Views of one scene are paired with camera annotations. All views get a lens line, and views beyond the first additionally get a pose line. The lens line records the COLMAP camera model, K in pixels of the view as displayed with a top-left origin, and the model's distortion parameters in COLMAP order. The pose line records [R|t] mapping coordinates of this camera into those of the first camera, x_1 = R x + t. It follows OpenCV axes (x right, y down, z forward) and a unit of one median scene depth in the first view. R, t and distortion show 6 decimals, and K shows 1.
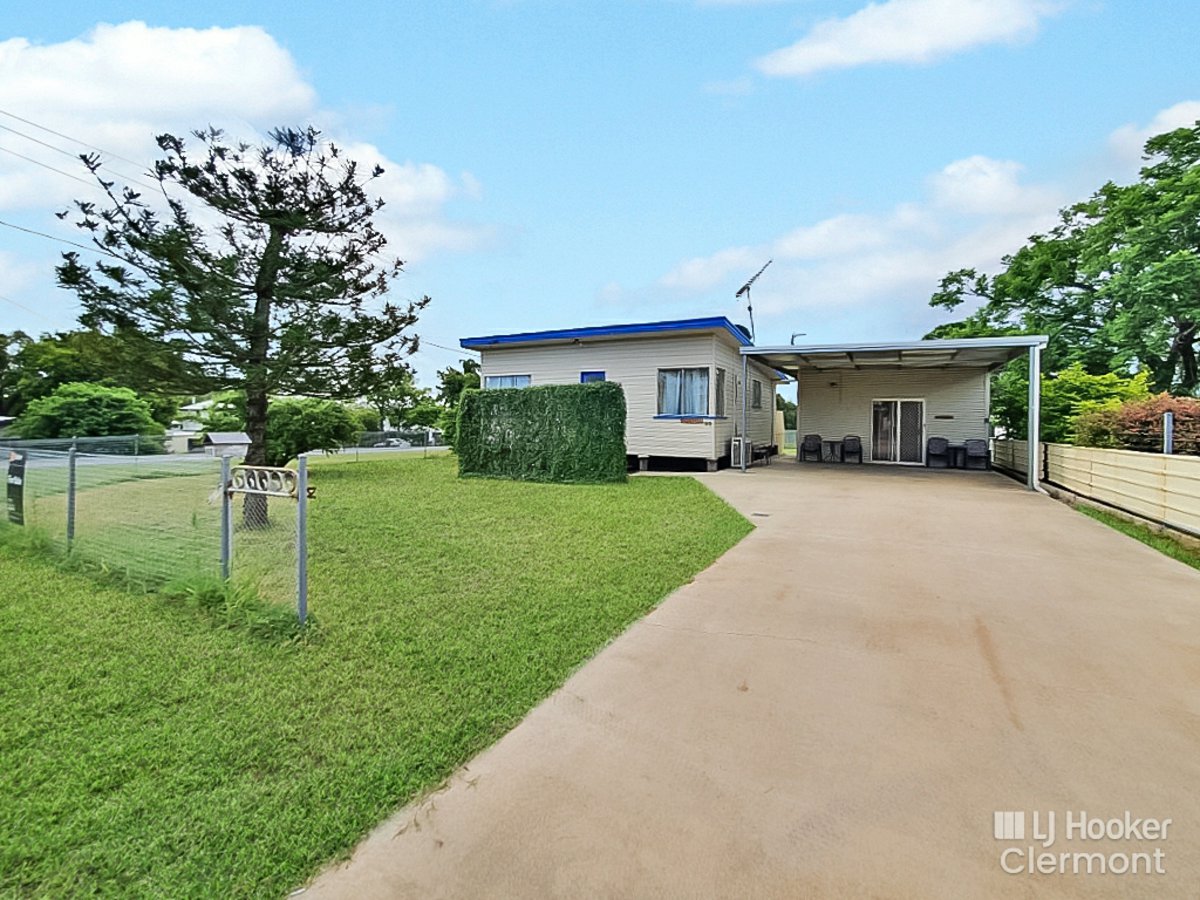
lens RADIAL K [[488.6, 0, 623.6], [0, 488.6, 428.2], [0, 0, 1]] dist [-0.000184, 0.000070]
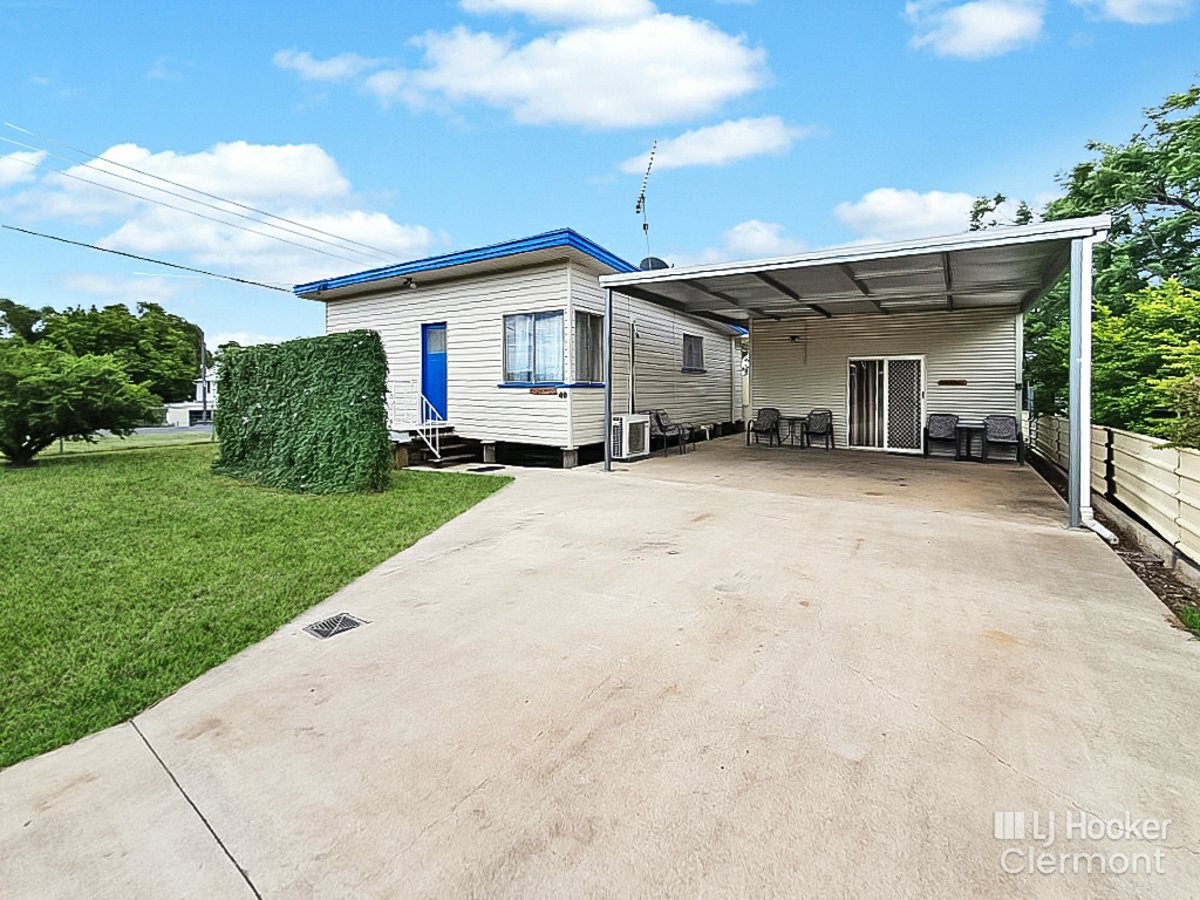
lens RADIAL K [[486.9, 0, 616.1], [0, 486.9, 397.1], [0, 0, 1]] dist [-0.023452, -0.000187]
pose [[0.995315, -0.004299, -0.096586, 0.242071], [0.004570, 0.999986, 0.002580, -0.005985], [0.096574, -0.003010, 0.995321, 0.276074]]
